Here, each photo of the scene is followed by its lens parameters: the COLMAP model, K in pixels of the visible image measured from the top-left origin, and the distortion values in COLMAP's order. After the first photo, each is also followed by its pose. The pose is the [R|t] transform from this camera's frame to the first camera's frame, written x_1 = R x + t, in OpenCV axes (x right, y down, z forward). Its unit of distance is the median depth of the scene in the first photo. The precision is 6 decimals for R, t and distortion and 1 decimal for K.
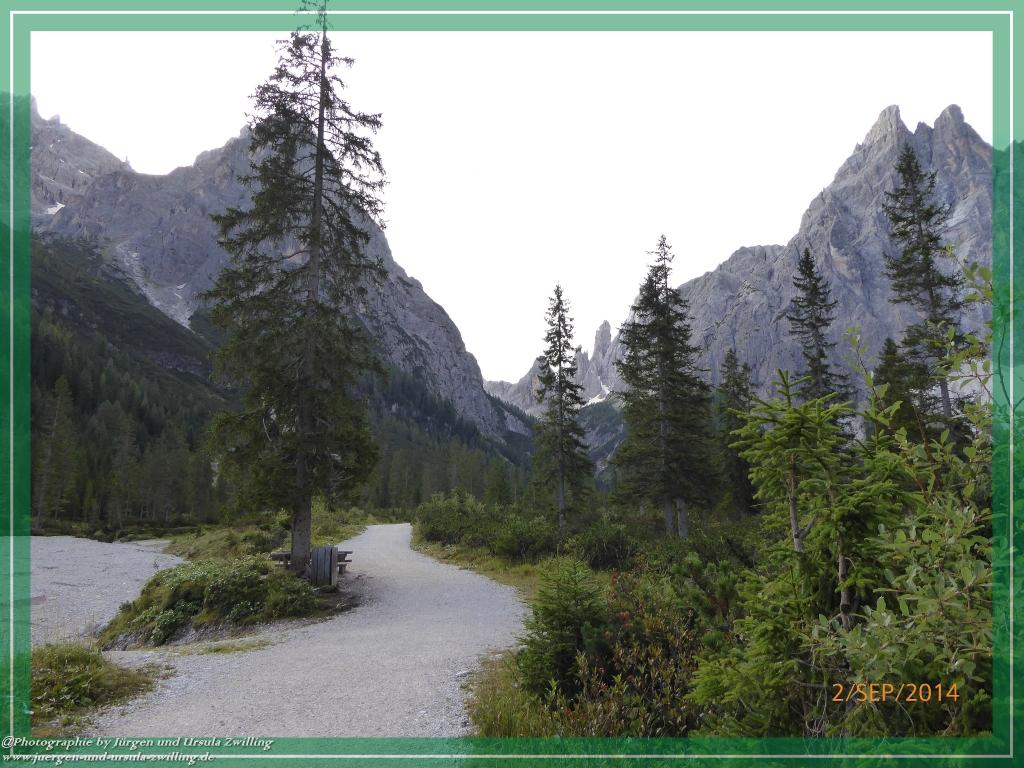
lens RADIAL K [[730.7, 0, 520.0], [0, 730.7, 375.3], [0, 0, 1]] dist [-0.023913, 0.000288]
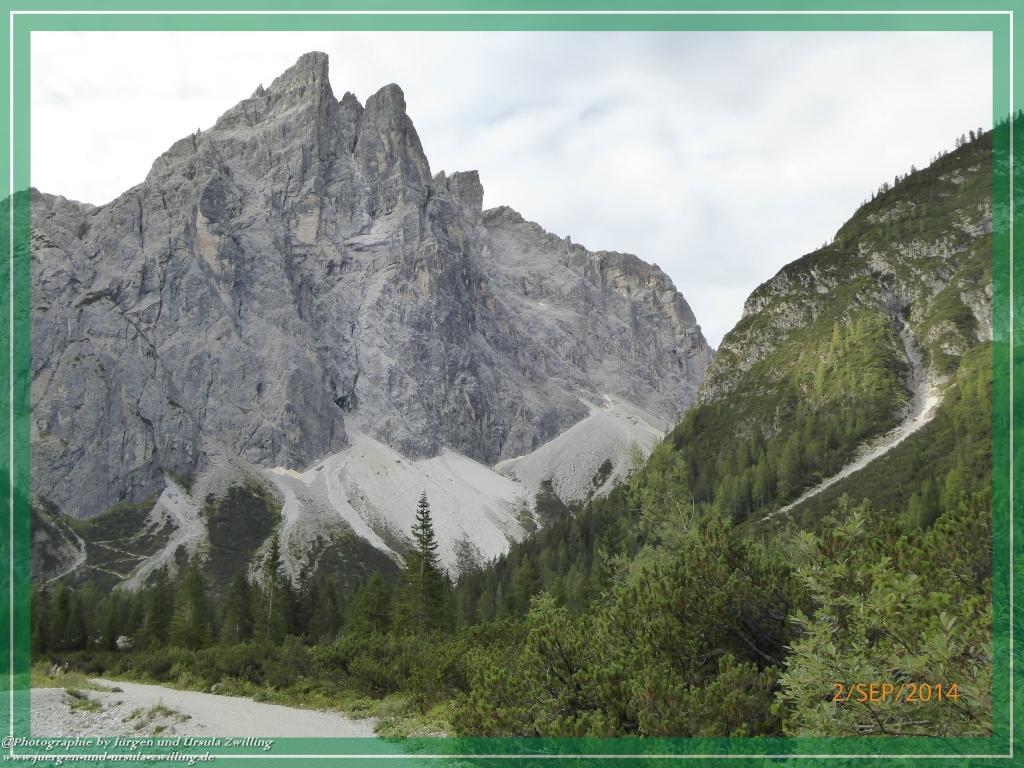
lens RADIAL K [[1041.1, 0, 512.0], [0, 1041.1, 384.0], [0, 0, 1]] dist [0.006792, 0.006400]
pose [[0.689819, 0.222740, 0.688866, 0.049772], [-0.170072, 0.974726, -0.144864, 0.039230], [-0.703722, -0.017227, 0.710267, 0.216045]]
